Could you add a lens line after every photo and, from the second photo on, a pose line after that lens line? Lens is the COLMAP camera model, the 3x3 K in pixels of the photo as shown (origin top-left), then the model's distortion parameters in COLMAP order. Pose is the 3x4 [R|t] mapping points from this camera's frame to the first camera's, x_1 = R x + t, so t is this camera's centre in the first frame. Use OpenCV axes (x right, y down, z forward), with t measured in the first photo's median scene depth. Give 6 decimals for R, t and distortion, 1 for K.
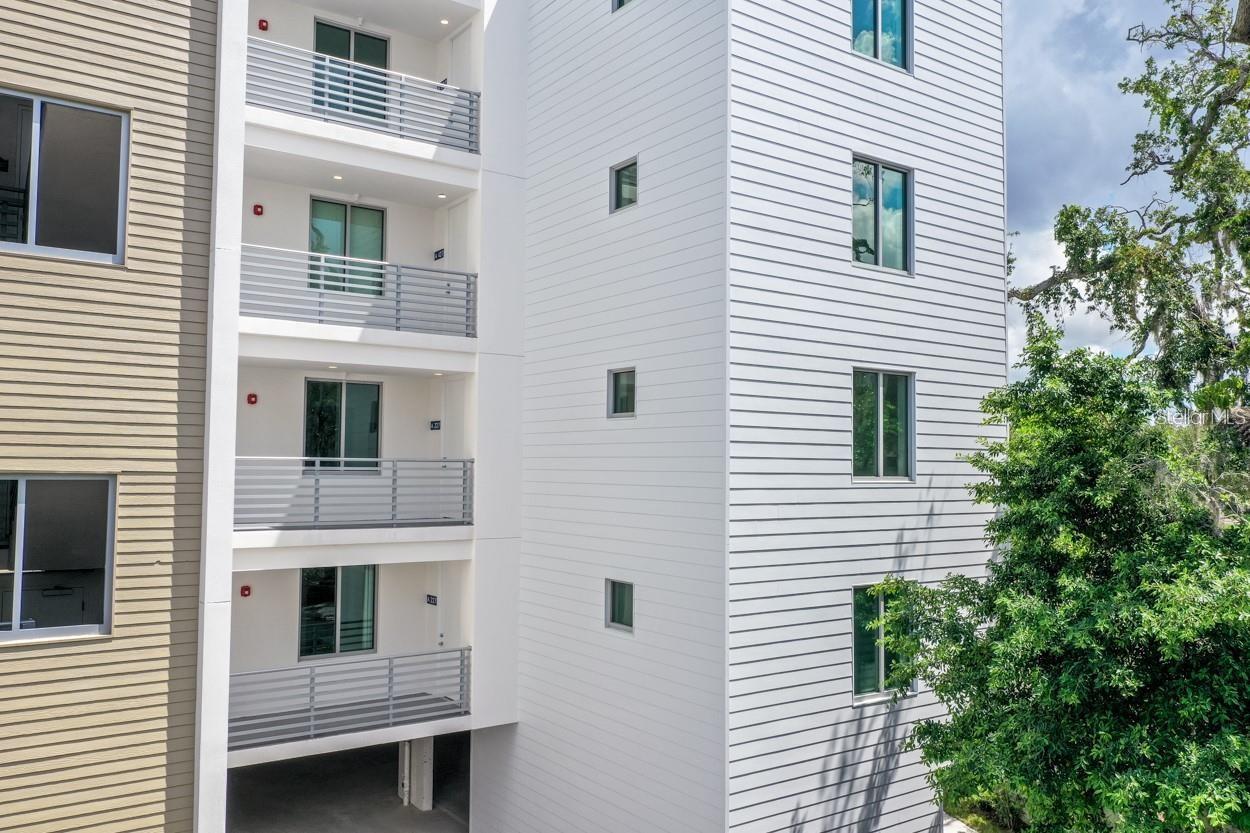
lens RADIAL K [[979.8, 0, 625.0], [0, 979.8, 416.5], [0, 0, 1]] dist [0.004500, 0.000844]
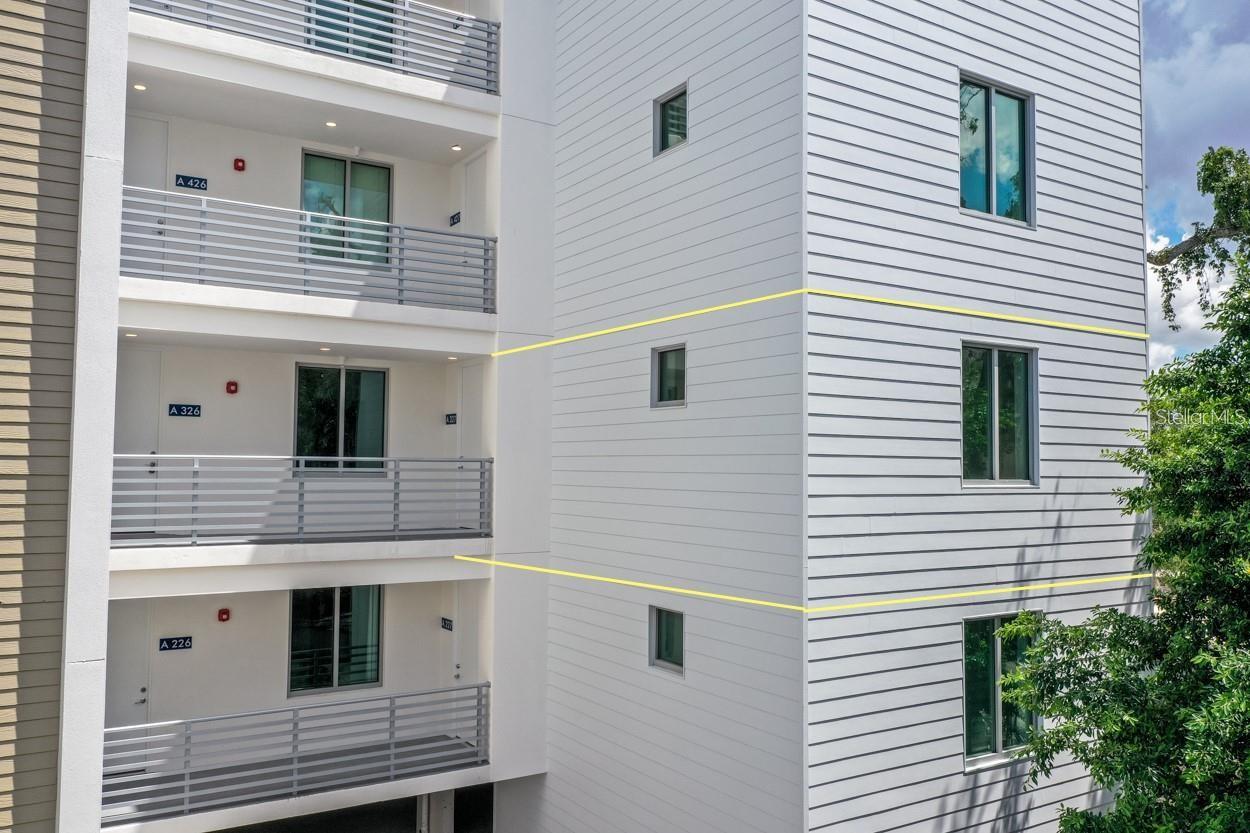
lens RADIAL K [[979.8, 0, 625.0], [0, 979.8, 416.5], [0, 0, 1]] dist [0.004500, 0.000844]
pose [[0.998604, -0.003172, -0.052722, 0.003014], [0.003107, 0.999994, -0.001318, 0.009931], [0.052725, 0.001152, 0.998608, 0.183439]]
